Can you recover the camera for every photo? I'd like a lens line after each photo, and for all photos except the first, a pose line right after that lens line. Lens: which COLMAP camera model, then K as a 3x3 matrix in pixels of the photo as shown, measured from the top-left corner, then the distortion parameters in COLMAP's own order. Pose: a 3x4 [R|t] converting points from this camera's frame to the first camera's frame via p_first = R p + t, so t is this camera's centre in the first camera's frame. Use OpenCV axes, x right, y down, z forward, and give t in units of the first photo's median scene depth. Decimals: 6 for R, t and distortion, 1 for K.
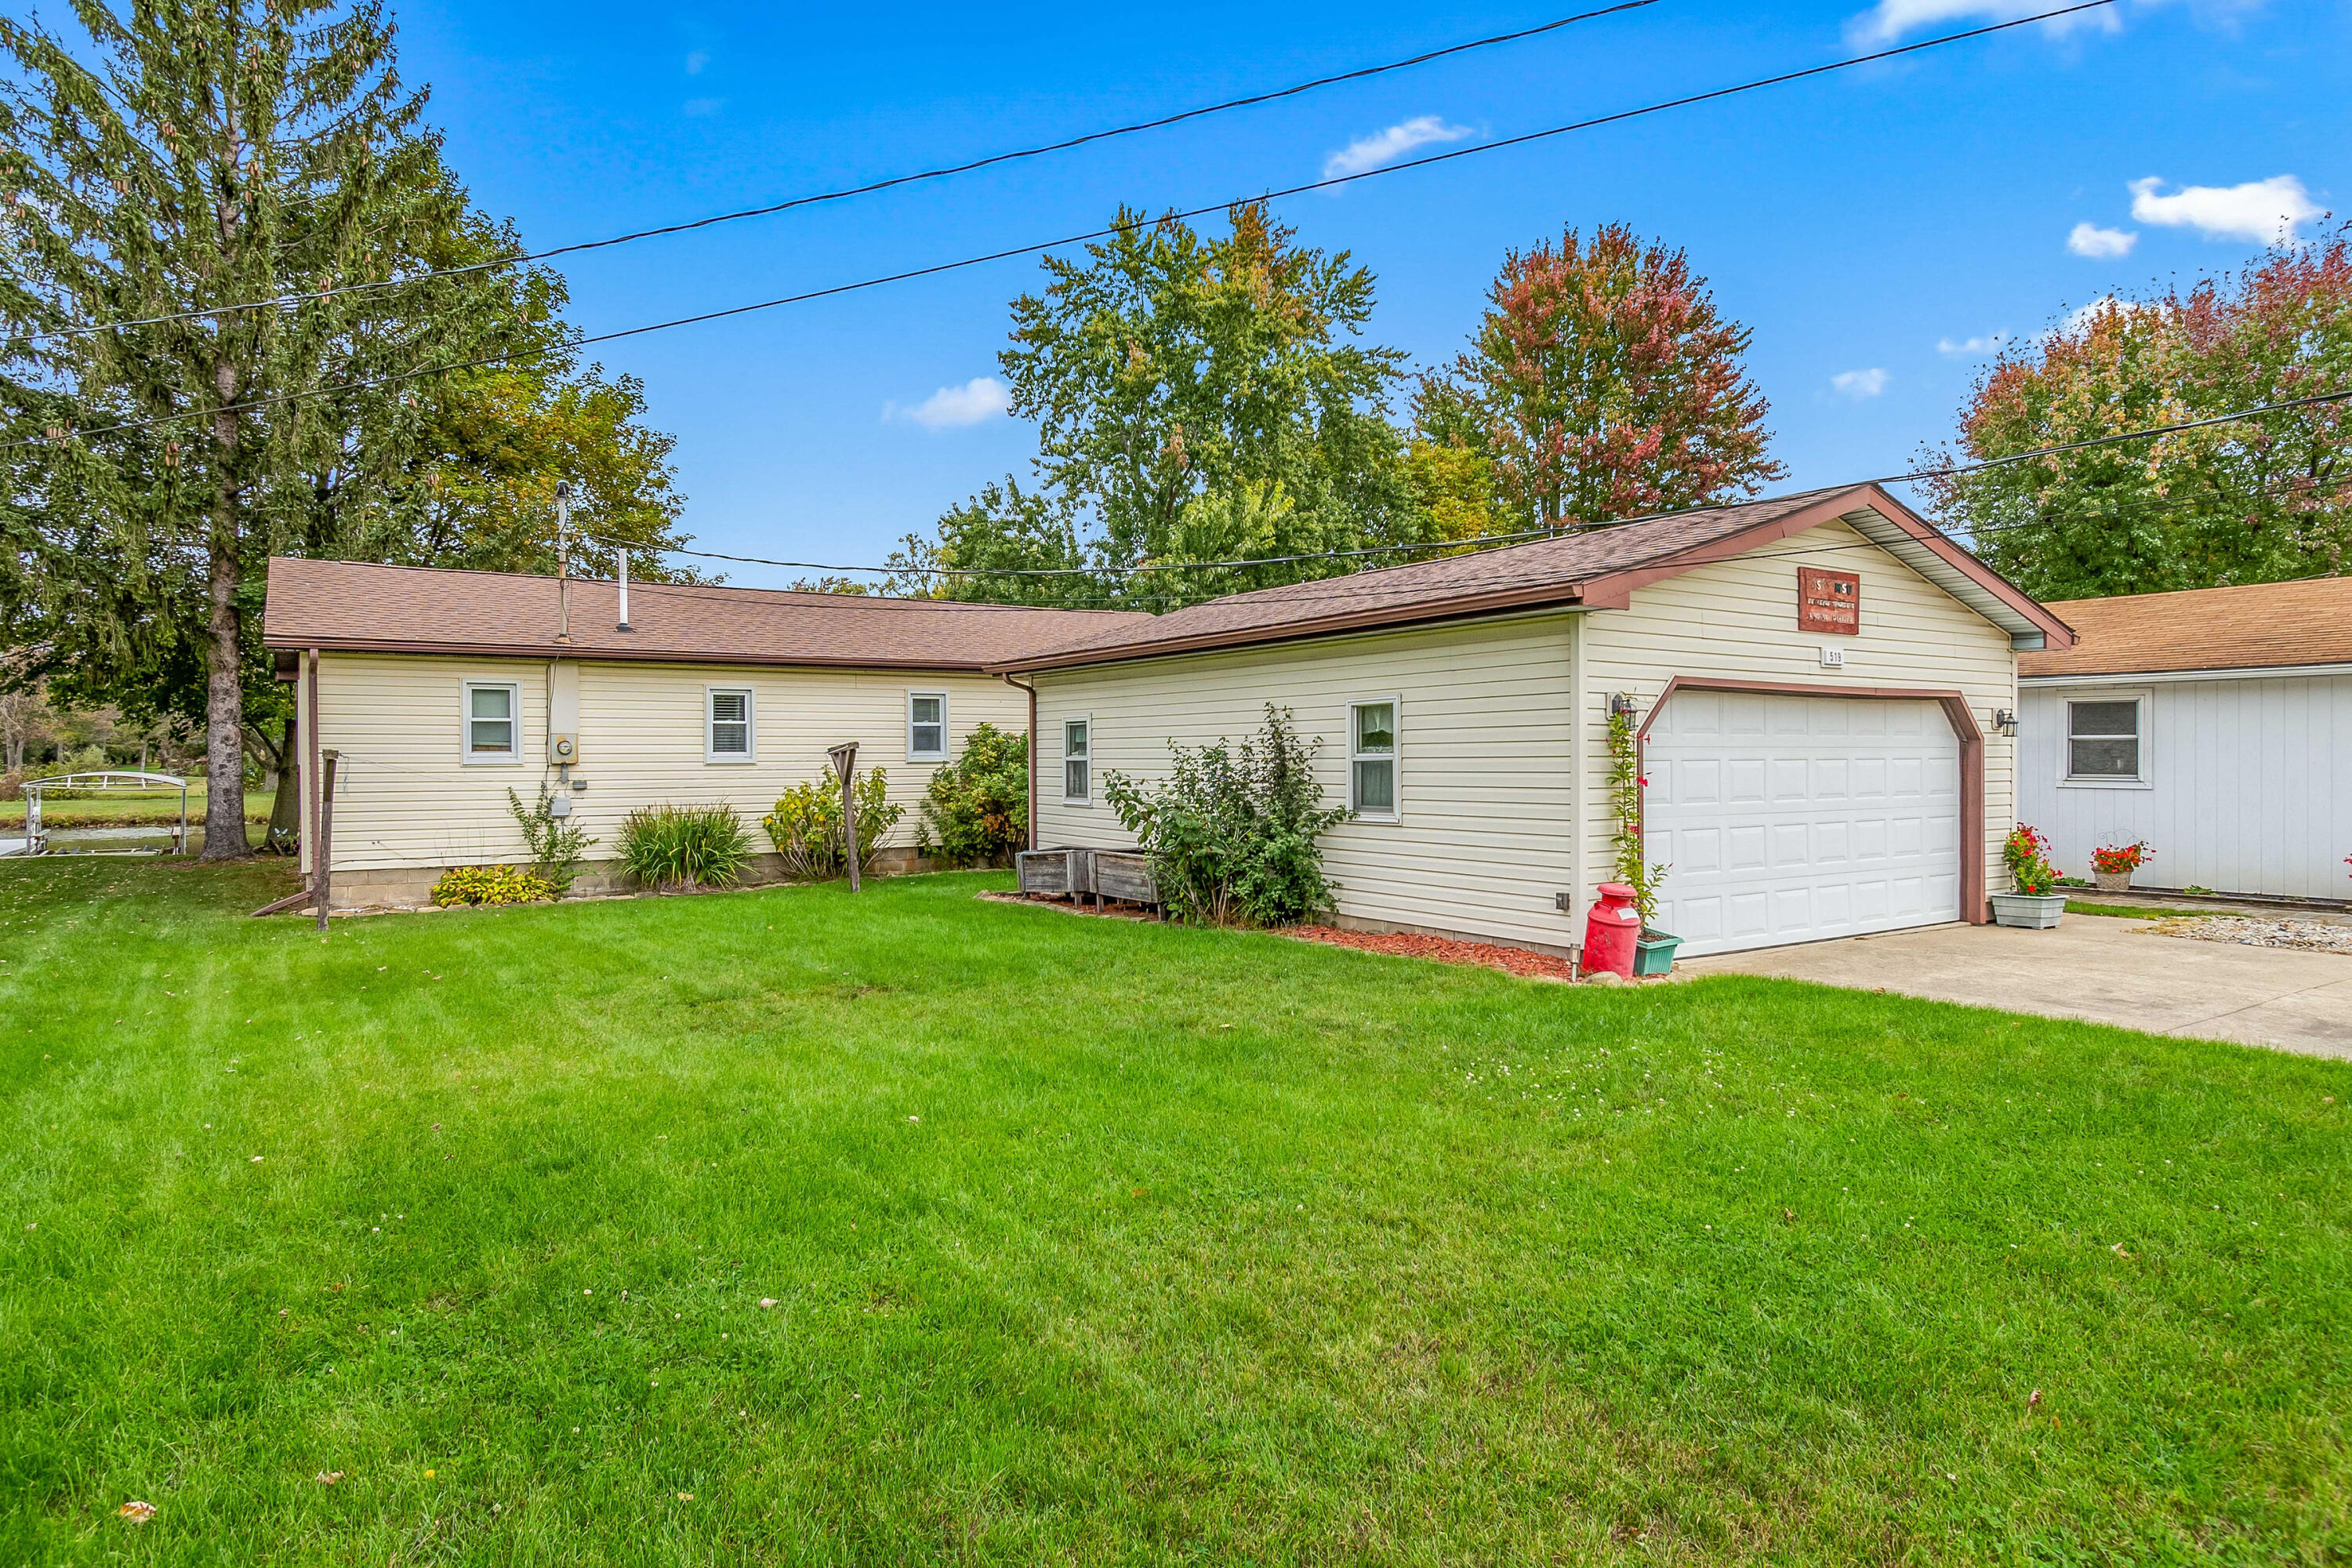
lens RADIAL K [[1364.8, 0, 1166.5], [0, 1364.8, 793.0], [0, 0, 1]] dist [0.007111, 0.001204]
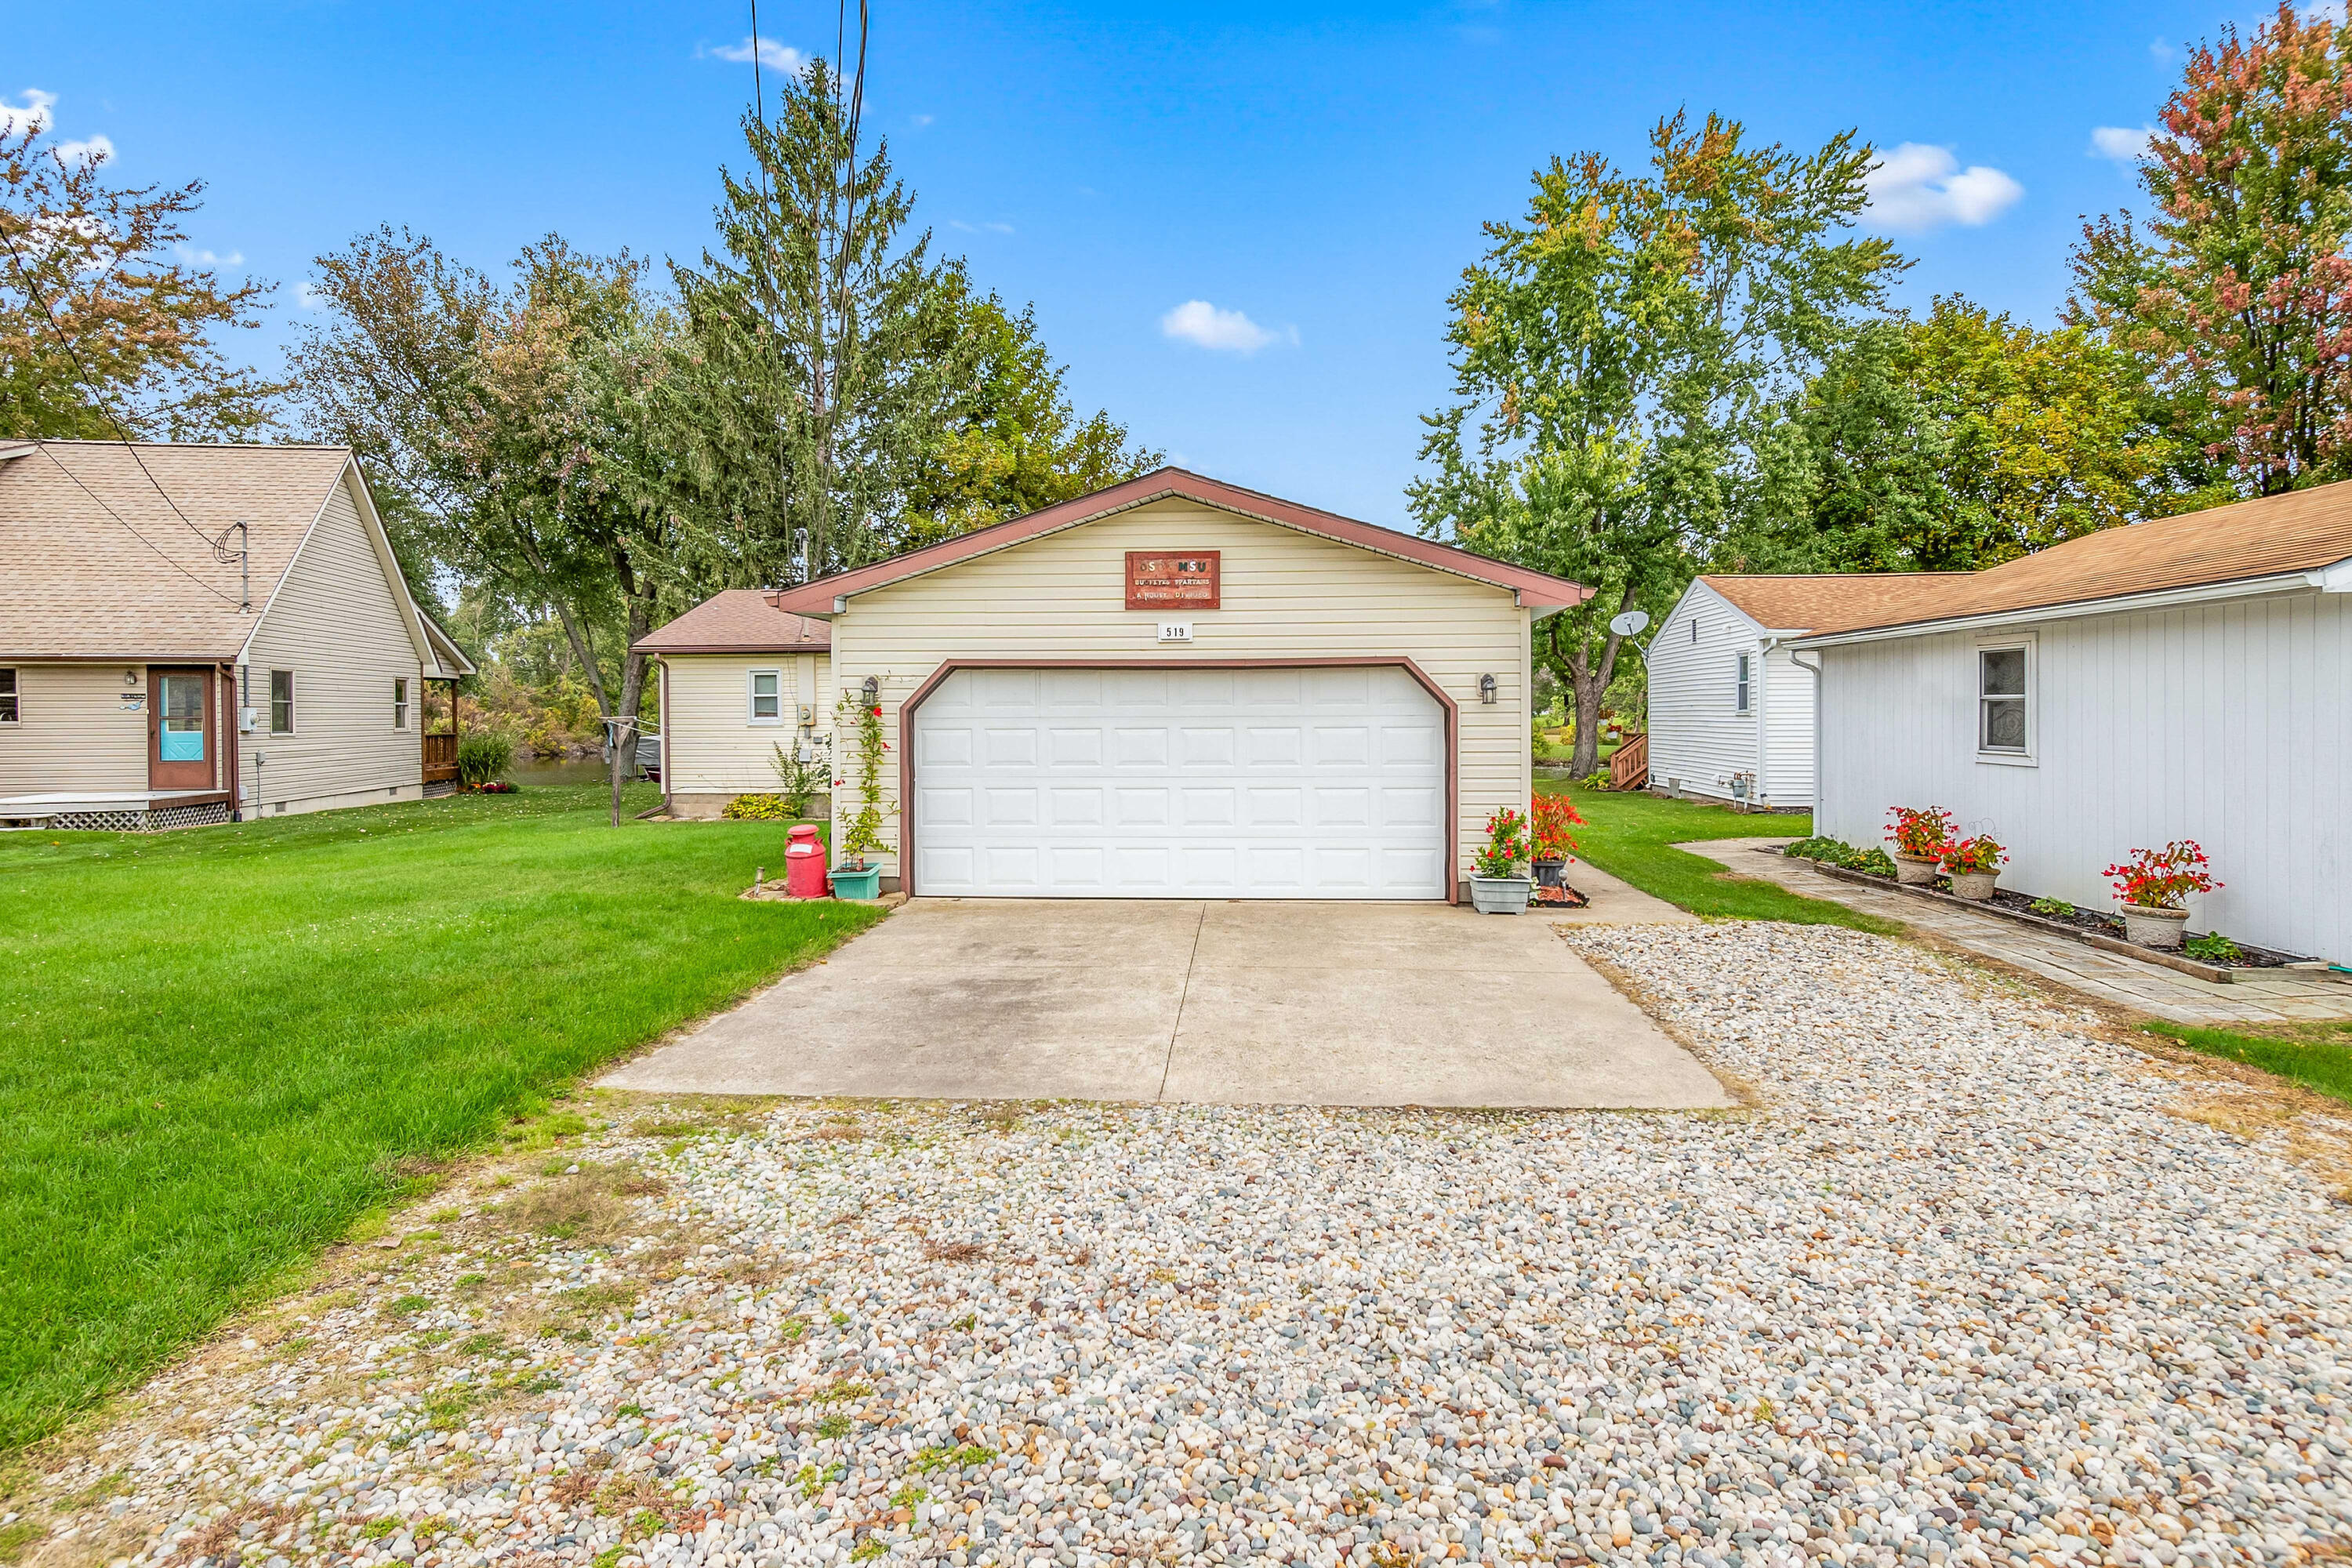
lens RADIAL K [[1364.8, 0, 1175.6], [0, 1364.8, 769.3], [0, 0, 1]] dist [0.007111, 0.001204]
pose [[0.784911, 0.023155, -0.619175, 0.722222], [-0.012456, 0.999689, 0.021595, -0.010255], [0.619483, -0.009238, 0.784956, 0.106137]]
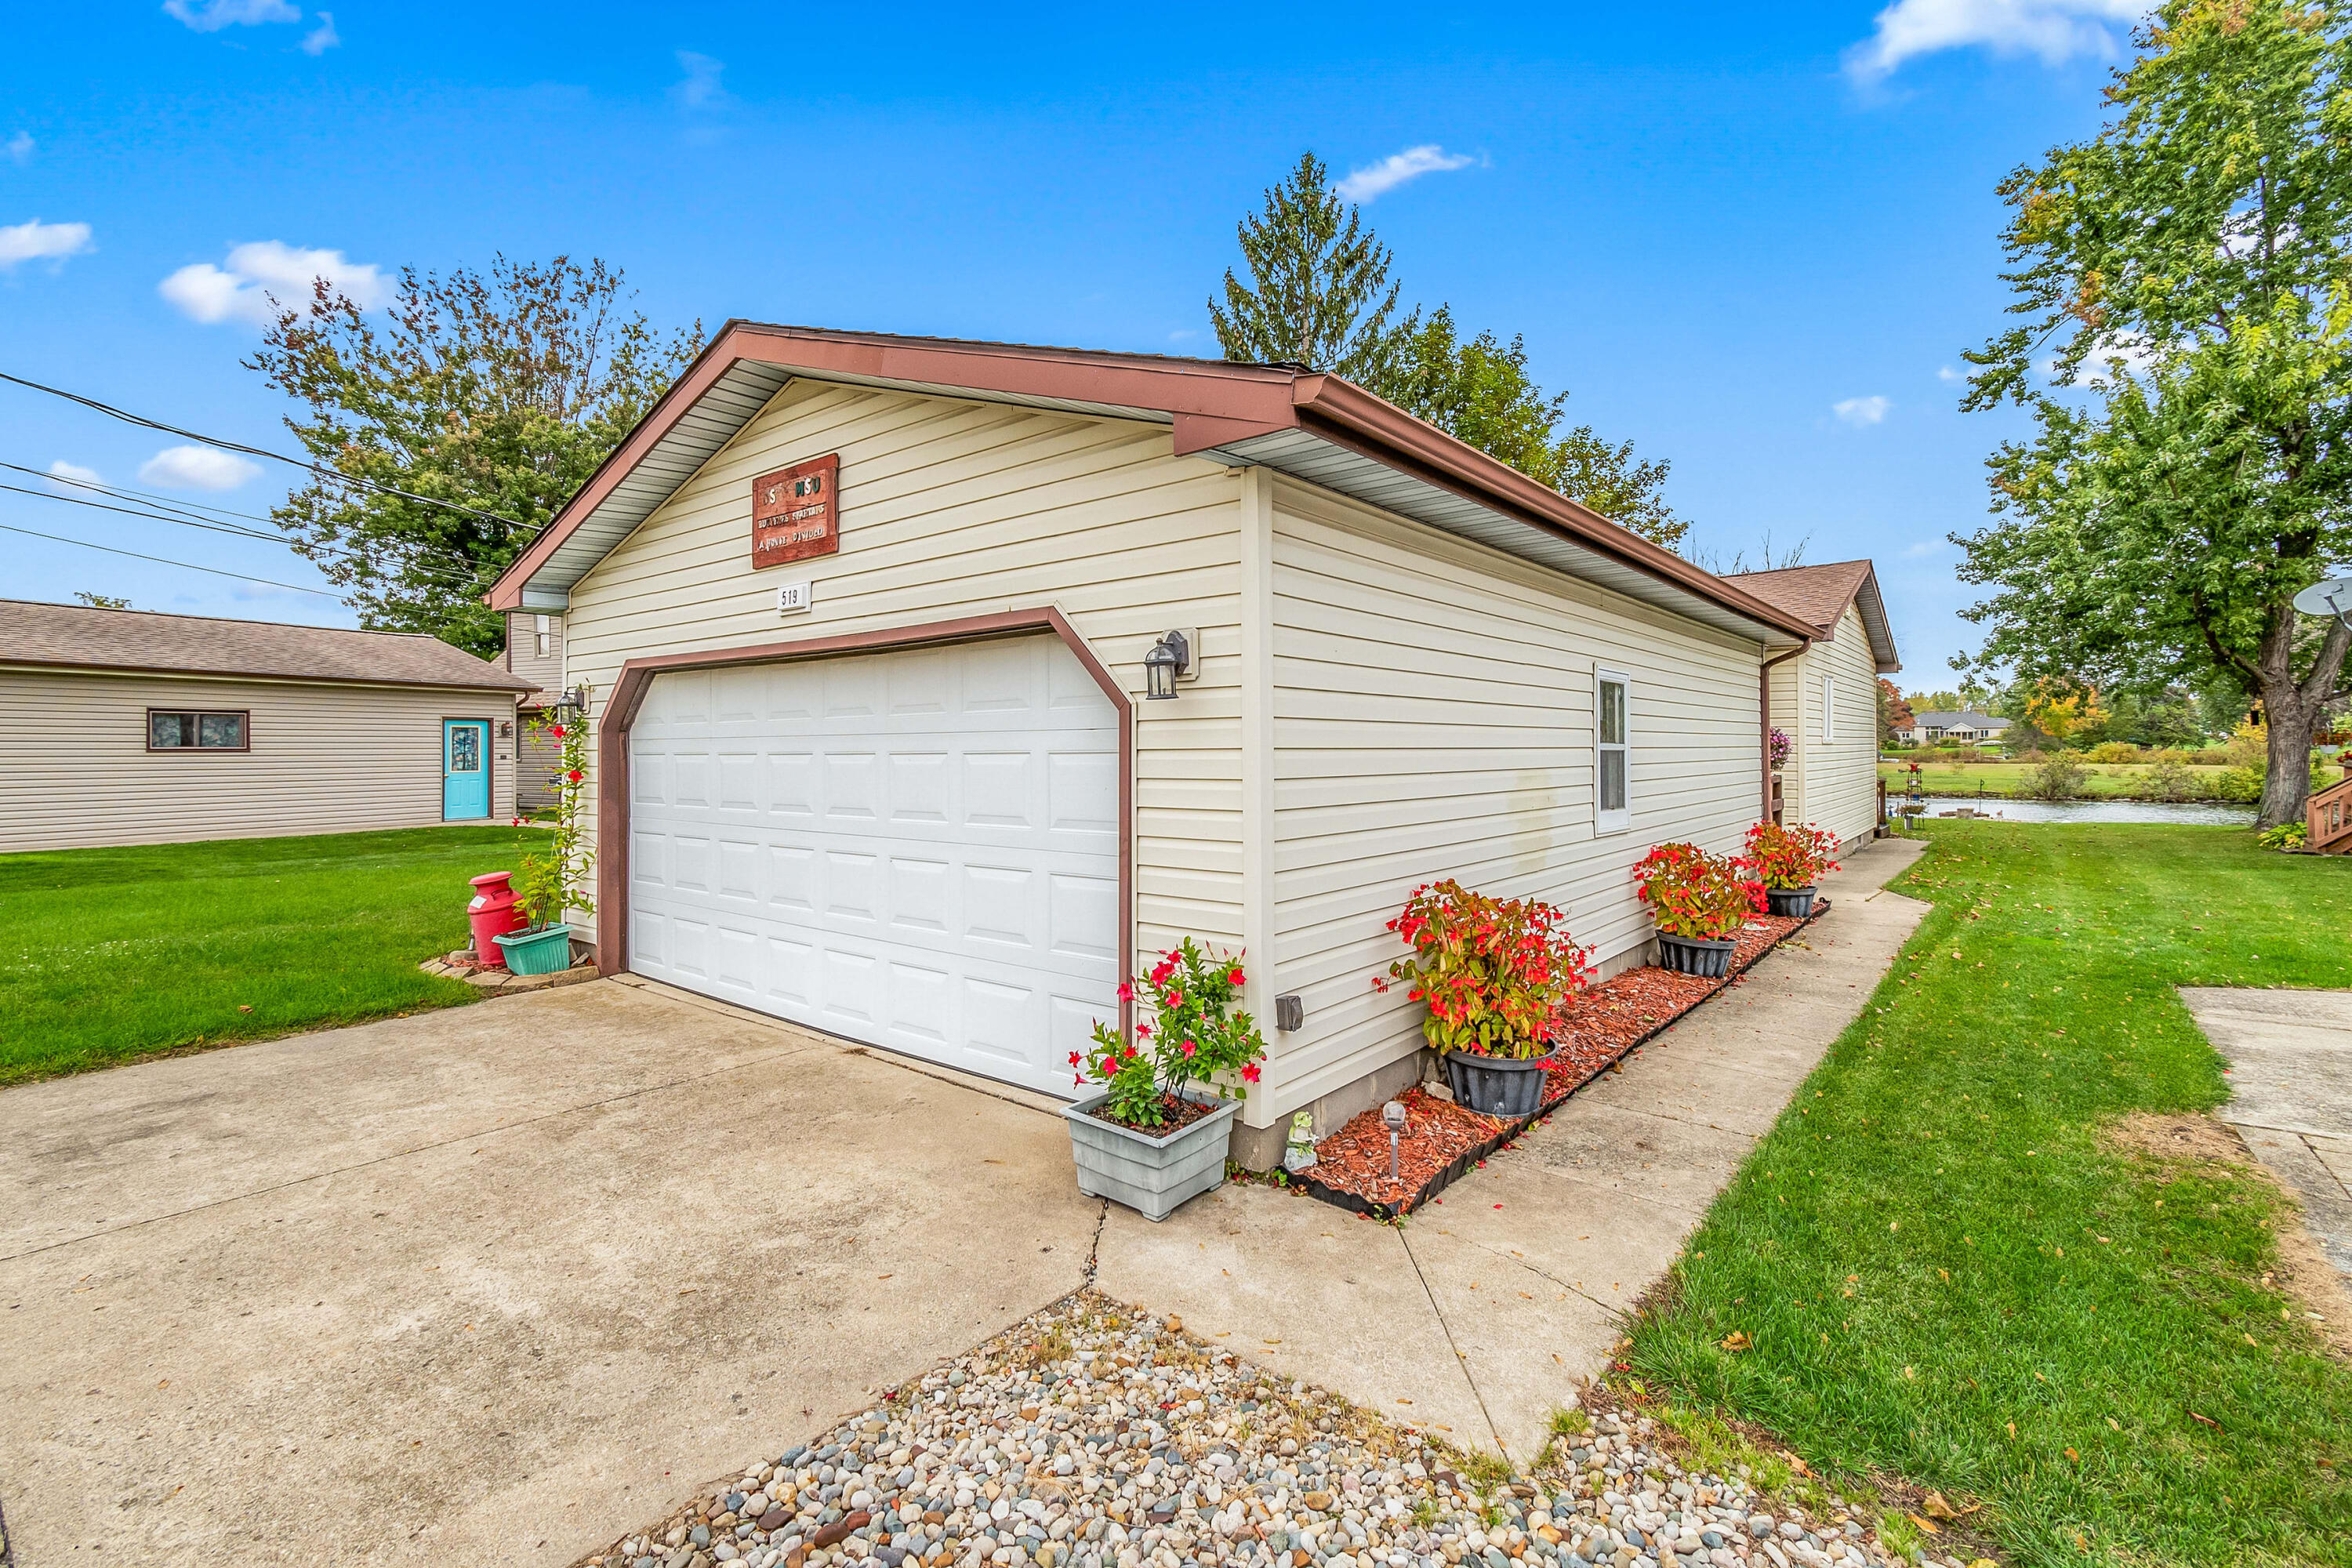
lens RADIAL K [[1046.7, 0, 1180.2], [0, 1046.7, 767.4], [0, 0, 1]] dist [0.008755, -0.005967]
pose [[0.296274, 0.016334, -0.954963, 0.643270], [-0.017701, 0.999776, 0.011609, -0.017520], [0.954939, 0.013465, 0.296497, 0.648903]]
